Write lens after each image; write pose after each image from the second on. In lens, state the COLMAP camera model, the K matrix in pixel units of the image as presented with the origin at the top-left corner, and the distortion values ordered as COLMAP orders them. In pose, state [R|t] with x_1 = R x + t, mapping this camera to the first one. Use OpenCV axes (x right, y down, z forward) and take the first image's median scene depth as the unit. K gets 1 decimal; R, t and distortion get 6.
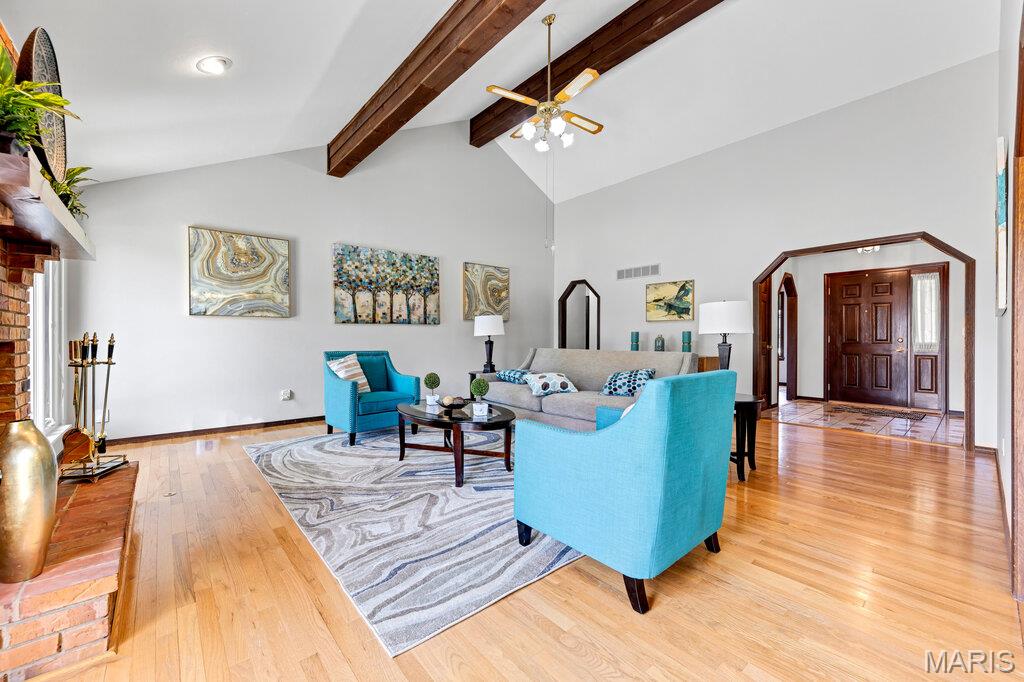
lens RADIAL K [[400.3, 0, 510.9], [0, 400.3, 340.0], [0, 0, 1]] dist [0.005206, 0.000092]
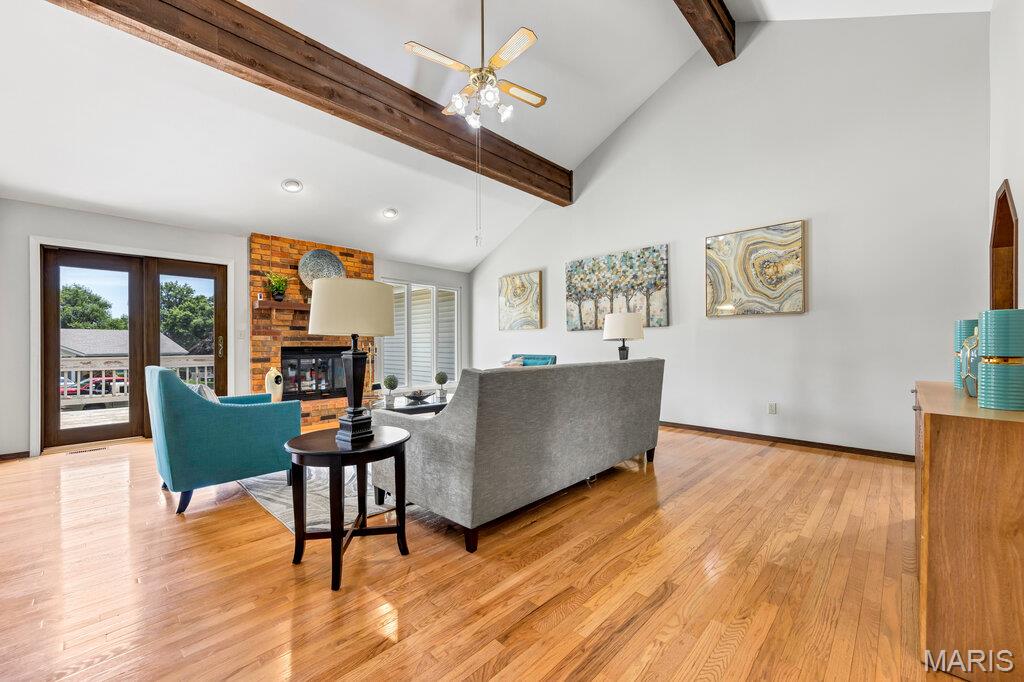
lens RADIAL K [[400.3, 0, 515.0], [0, 400.3, 342.2], [0, 0, 1]] dist [0.005206, 0.000092]
pose [[0.096876, -0.004571, -0.995286, 0.667142], [0.002892, 0.999987, -0.004311, -0.004683], [0.995292, -0.002460, 0.096888, 0.691110]]
